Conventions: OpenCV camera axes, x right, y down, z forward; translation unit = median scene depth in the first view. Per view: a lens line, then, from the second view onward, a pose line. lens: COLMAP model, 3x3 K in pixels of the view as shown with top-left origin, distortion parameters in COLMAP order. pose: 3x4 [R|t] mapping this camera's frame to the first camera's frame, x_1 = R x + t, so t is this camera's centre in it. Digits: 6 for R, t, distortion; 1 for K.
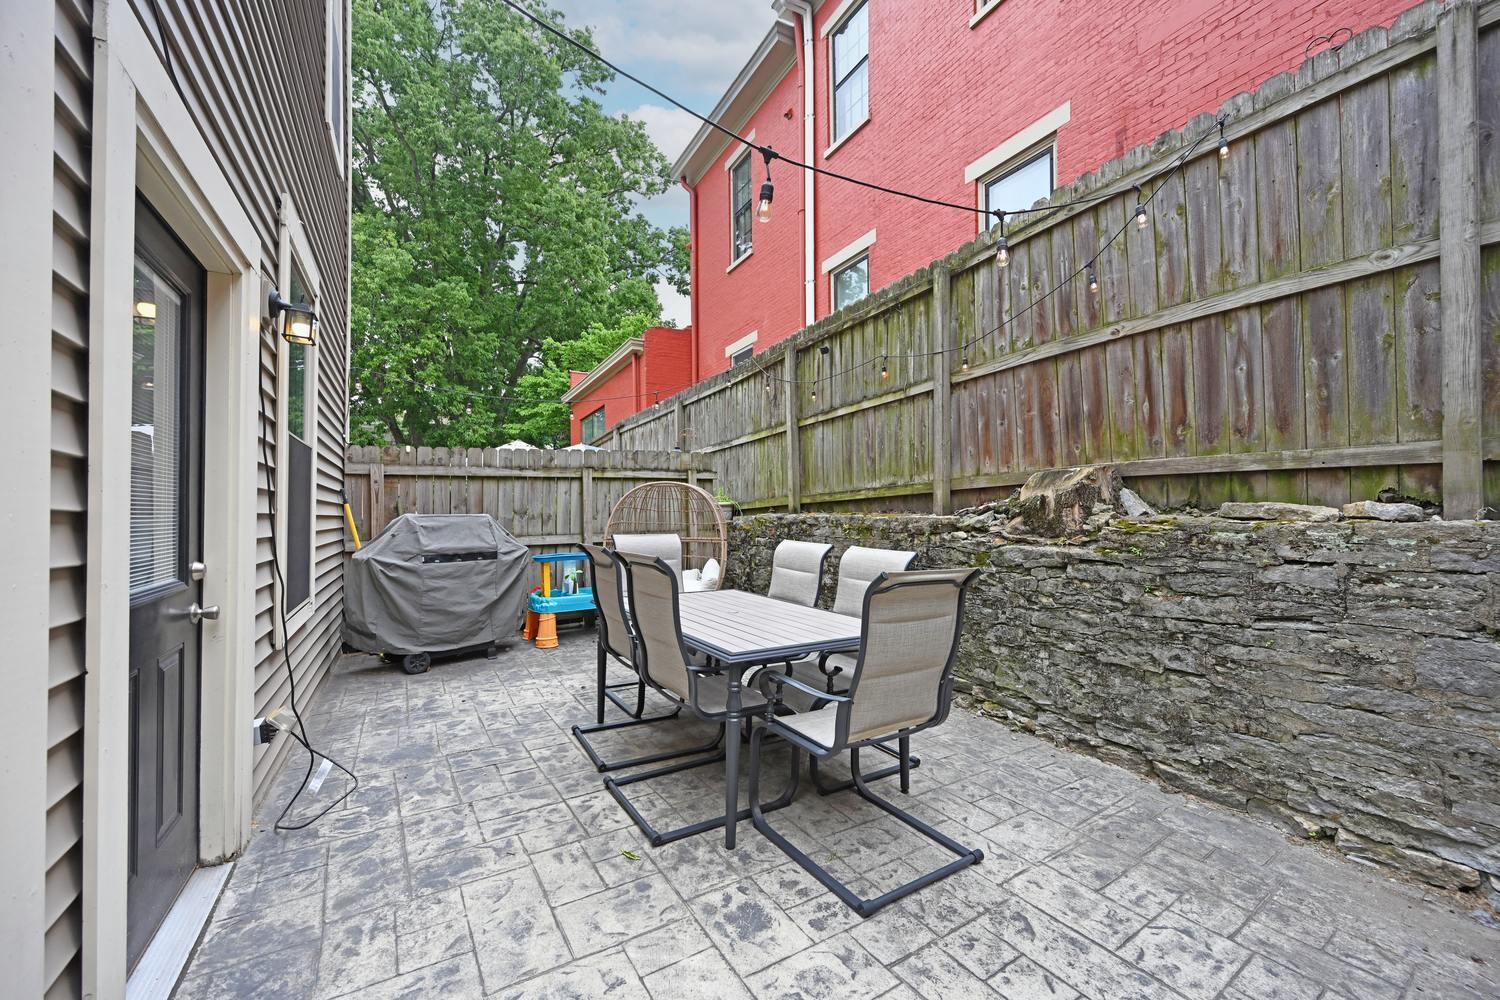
lens RADIAL K [[586.7, 0, 745.9], [0, 586.7, 501.6], [0, 0, 1]] dist [0.001207, -0.004093]
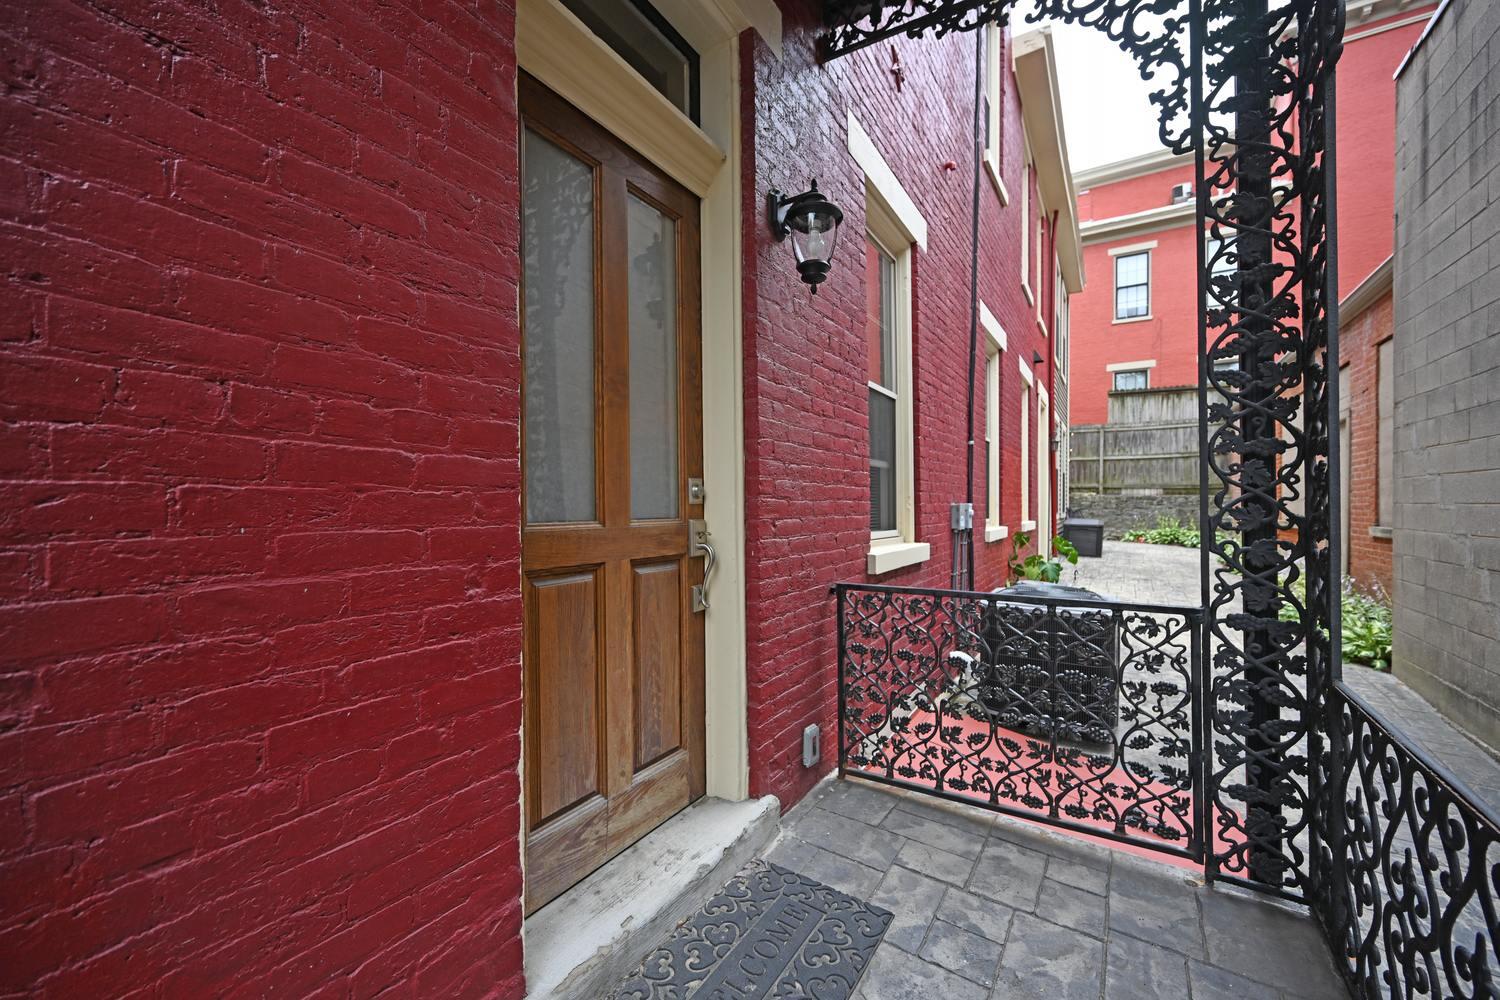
lens RADIAL K [[590.7, 0, 749.9], [0, 590.7, 501.3], [0, 0, 1]] dist [-0.000588, -0.000310]
pose [[0.872243, 0.006847, 0.489025, -4.320285], [-0.015099, 0.999802, 0.012933, 0.054666], [-0.488840, -0.018665, 0.872174, -2.303757]]
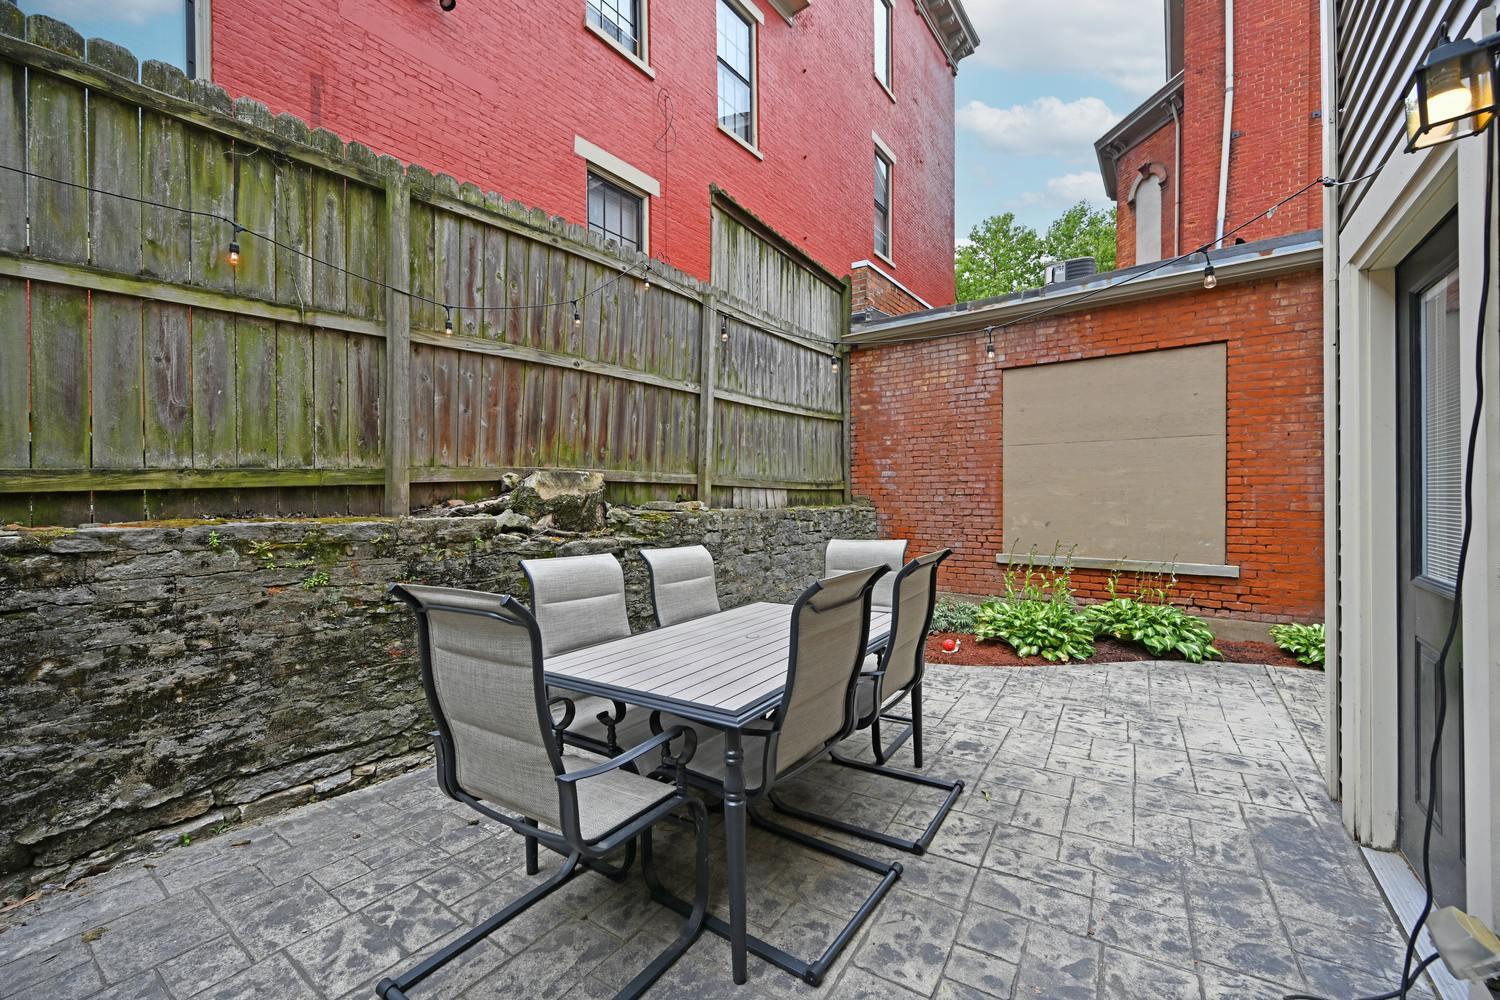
lens RADIAL K [[602.6, 0, 752.3], [0, 602.6, 498.5], [0, 0, 1]] dist [-0.001495, -0.000529]
pose [[-0.425386, 0.006478, 0.904989, -0.703522], [-0.004532, 0.999947, -0.009288, 0.006762], [-0.905001, -0.008052, -0.425334, 1.239266]]
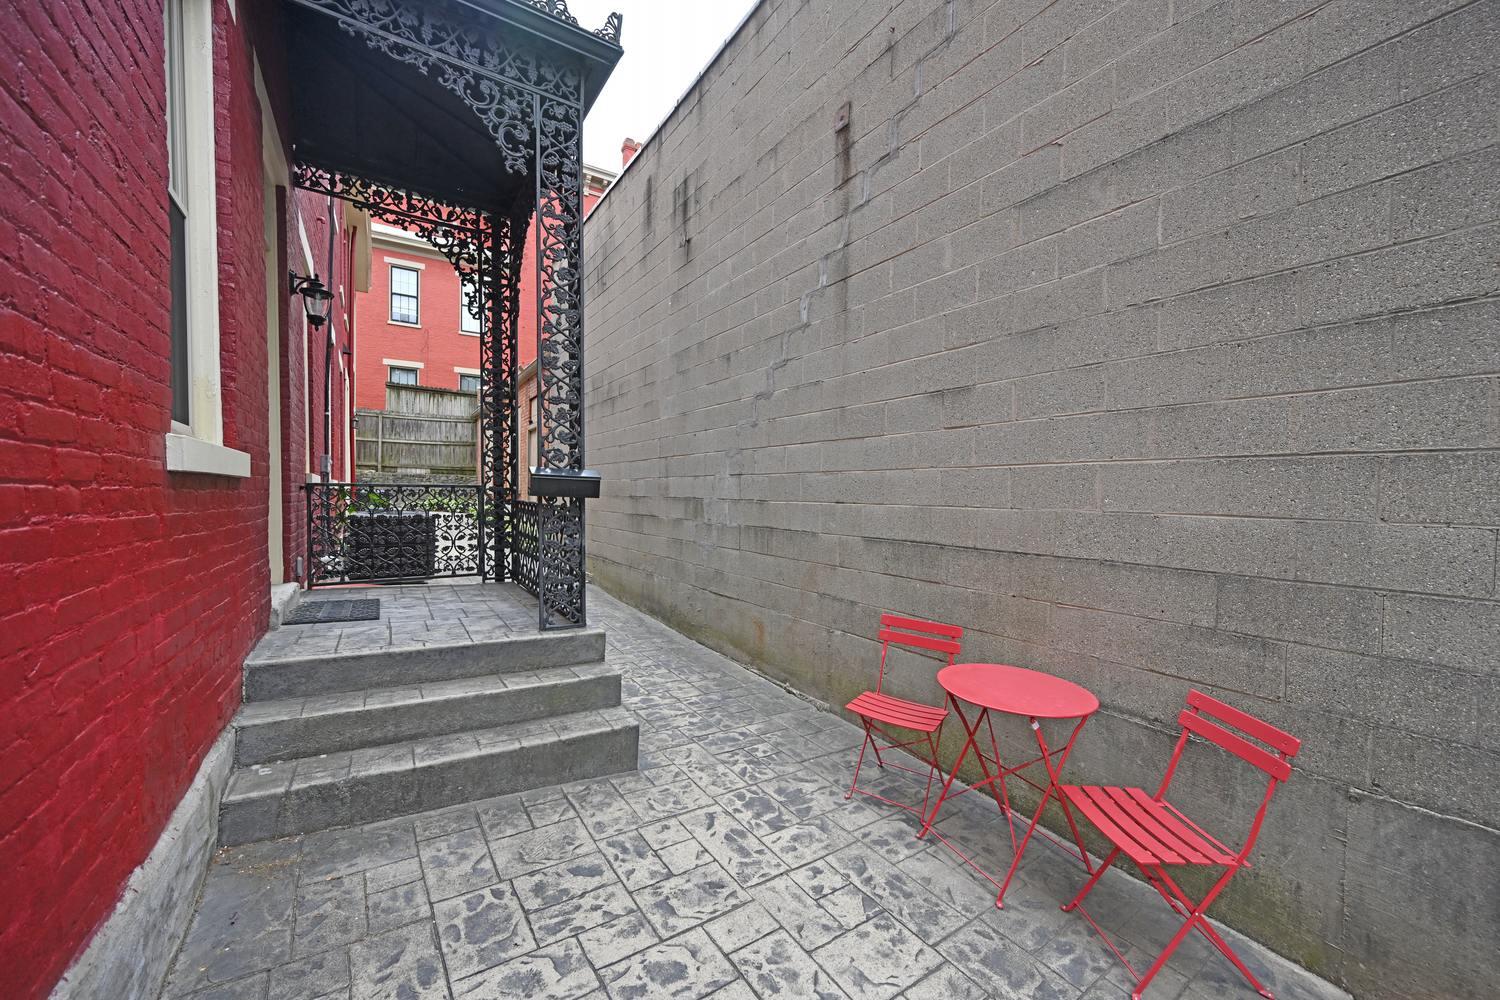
lens RADIAL K [[585.8, 0, 751.0], [0, 585.8, 507.2], [0, 0, 1]] dist [-0.001899, -0.000180]
pose [[-0.067067, -0.017892, 0.997588, -5.201845], [-0.030285, 0.999415, 0.015889, 0.160226], [-0.997289, -0.029147, -0.067570, -2.612664]]
